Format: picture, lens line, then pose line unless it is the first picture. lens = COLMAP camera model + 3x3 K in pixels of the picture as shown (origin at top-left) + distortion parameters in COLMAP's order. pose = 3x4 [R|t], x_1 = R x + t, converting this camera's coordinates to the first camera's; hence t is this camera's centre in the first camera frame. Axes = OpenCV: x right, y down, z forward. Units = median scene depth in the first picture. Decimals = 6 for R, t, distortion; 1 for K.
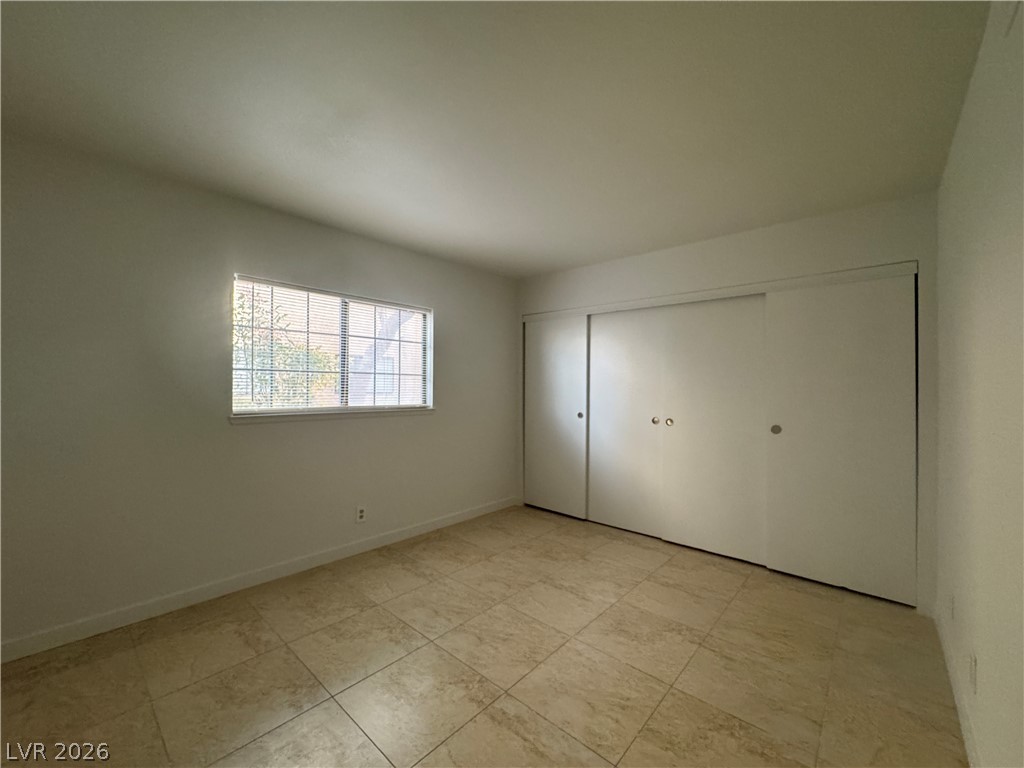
lens RADIAL K [[409.1, 0, 510.8], [0, 409.1, 385.5], [0, 0, 1]] dist [-0.000875, -0.000014]
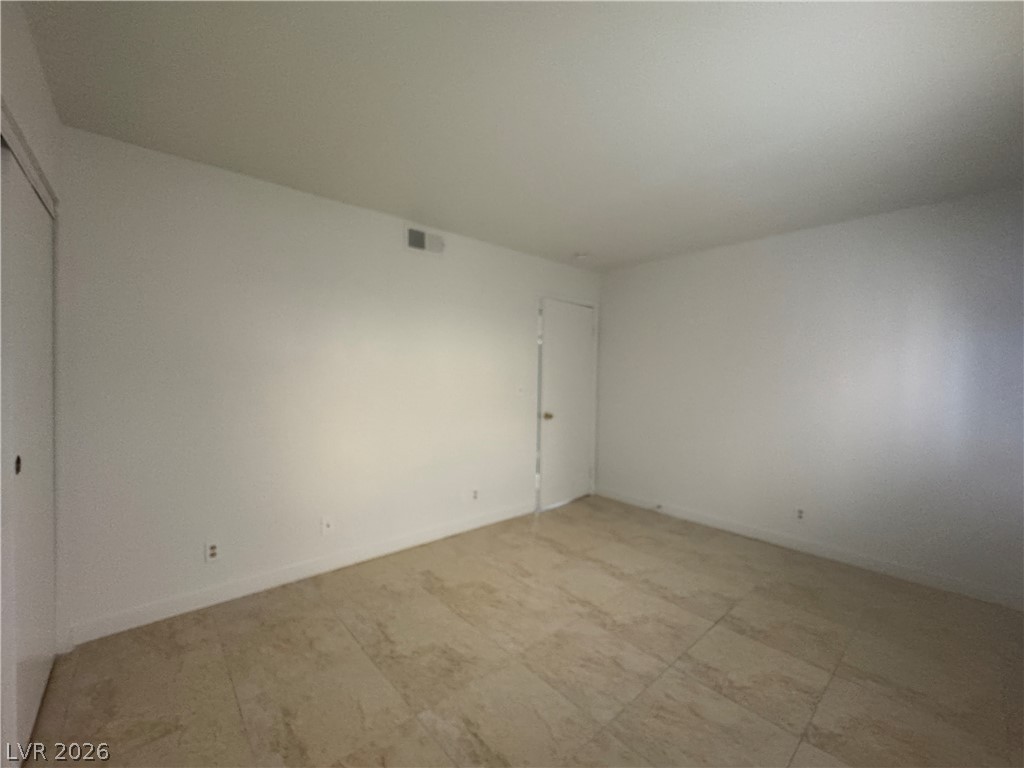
lens RADIAL K [[409.1, 0, 510.8], [0, 409.1, 385.5], [0, 0, 1]] dist [-0.000875, -0.000014]
pose [[-0.993032, -0.029166, 0.114175, 0.069563], [-0.025561, 0.999131, 0.032913, -0.015708], [-0.115036, 0.029765, -0.992915, 1.820480]]
